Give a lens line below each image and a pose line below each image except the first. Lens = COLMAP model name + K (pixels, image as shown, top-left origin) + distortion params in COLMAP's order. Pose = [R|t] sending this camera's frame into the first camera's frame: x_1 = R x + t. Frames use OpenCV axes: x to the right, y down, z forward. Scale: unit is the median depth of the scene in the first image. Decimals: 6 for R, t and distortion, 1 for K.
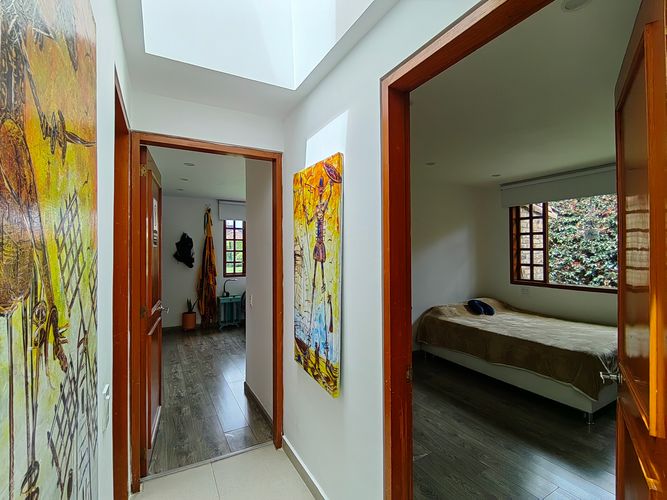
lens RADIAL K [[315.5, 0, 335.4], [0, 315.5, 249.0], [0, 0, 1]] dist [0.005483, -0.004691]
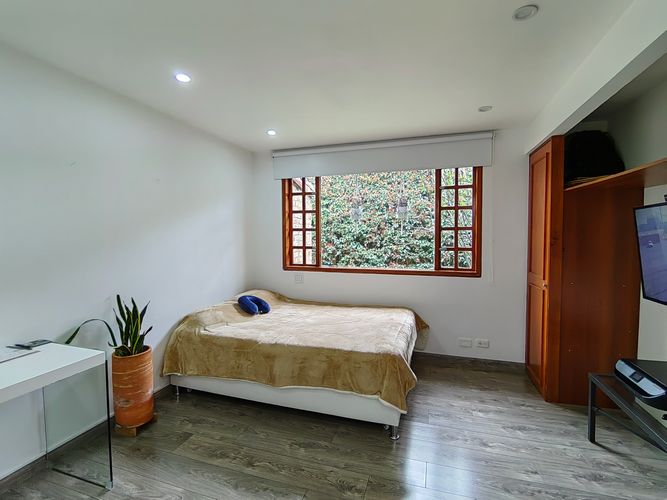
lens RADIAL K [[315.5, 0, 336.0], [0, 315.5, 247.0], [0, 0, 1]] dist [0.005483, -0.004691]
pose [[0.727225, -0.025299, 0.685932, 0.090440], [-0.005597, 0.999069, 0.042783, 0.012429], [-0.686376, -0.034952, 0.726407, 0.336477]]
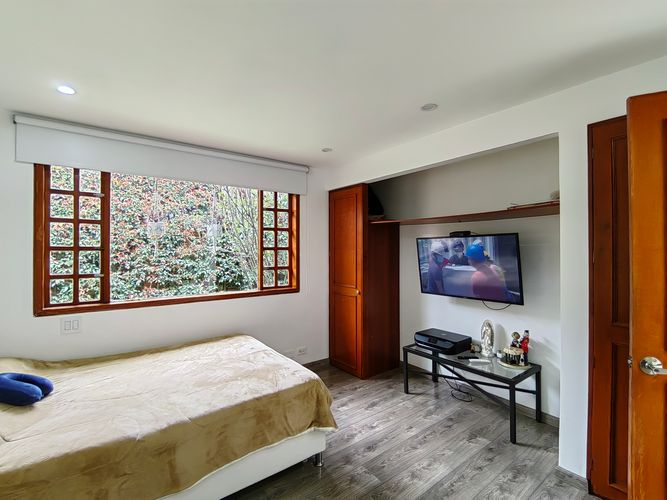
lens RADIAL K [[315.5, 0, 330.4], [0, 315.5, 249.8], [0, 0, 1]] dist [0.005483, -0.004691]
pose [[-0.127830, 0.003381, 0.991790, -0.003653], [-0.004756, 0.999981, -0.004022, 0.003213], [-0.991785, -0.005231, -0.127811, 0.699936]]
